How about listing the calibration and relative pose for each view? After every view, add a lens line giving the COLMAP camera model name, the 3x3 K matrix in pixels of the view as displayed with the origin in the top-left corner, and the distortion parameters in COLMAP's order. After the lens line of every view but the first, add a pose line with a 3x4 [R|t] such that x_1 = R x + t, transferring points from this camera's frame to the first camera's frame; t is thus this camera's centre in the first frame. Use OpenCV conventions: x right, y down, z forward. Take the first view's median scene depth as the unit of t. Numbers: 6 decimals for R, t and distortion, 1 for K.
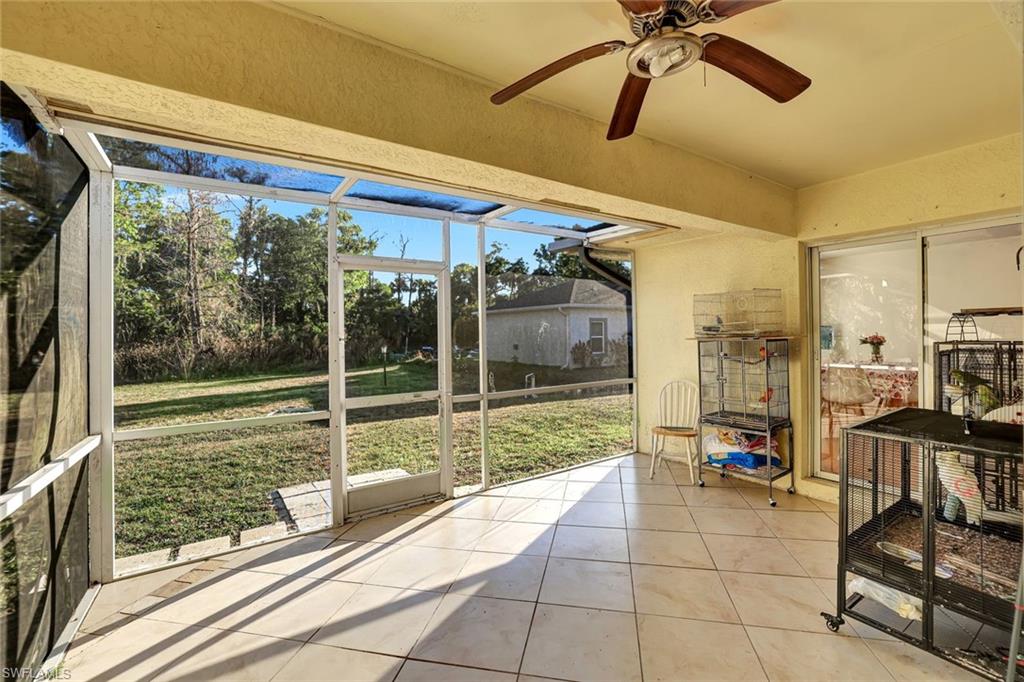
lens RADIAL K [[448.1, 0, 512.4], [0, 448.1, 337.3], [0, 0, 1]] dist [-0.002834, -0.000328]
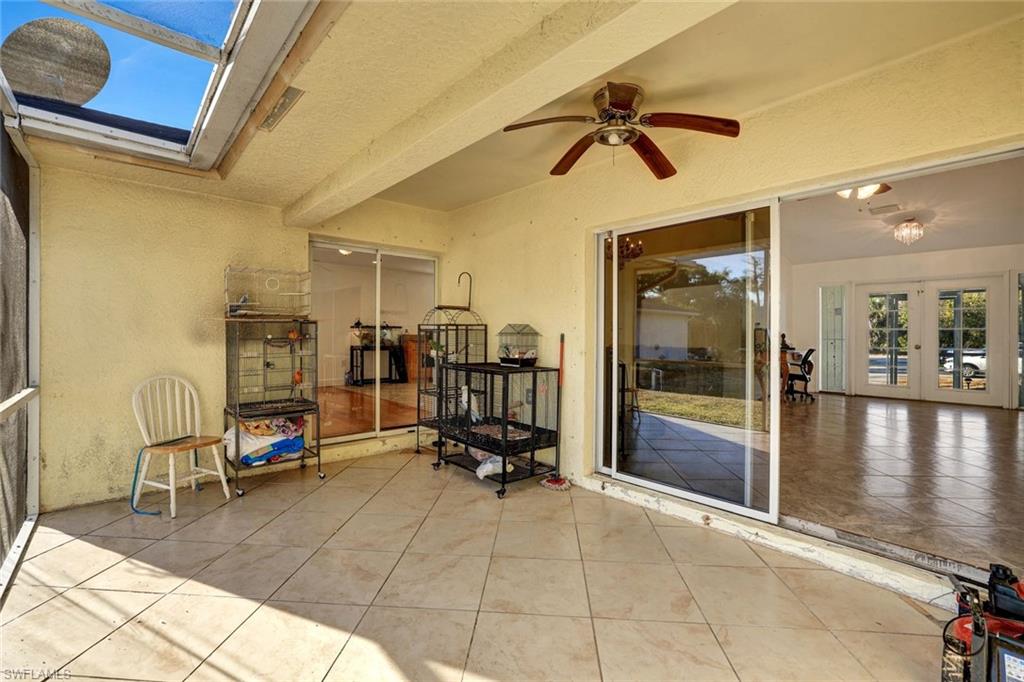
lens RADIAL K [[448.1, 0, 512.5], [0, 448.1, 336.7], [0, 0, 1]] dist [-0.002834, -0.000328]
pose [[-0.119739, -0.006383, 0.992785, -0.480640], [-0.002493, 0.999978, 0.006128, 0.029032], [-0.992802, -0.001742, -0.119752, 0.609160]]
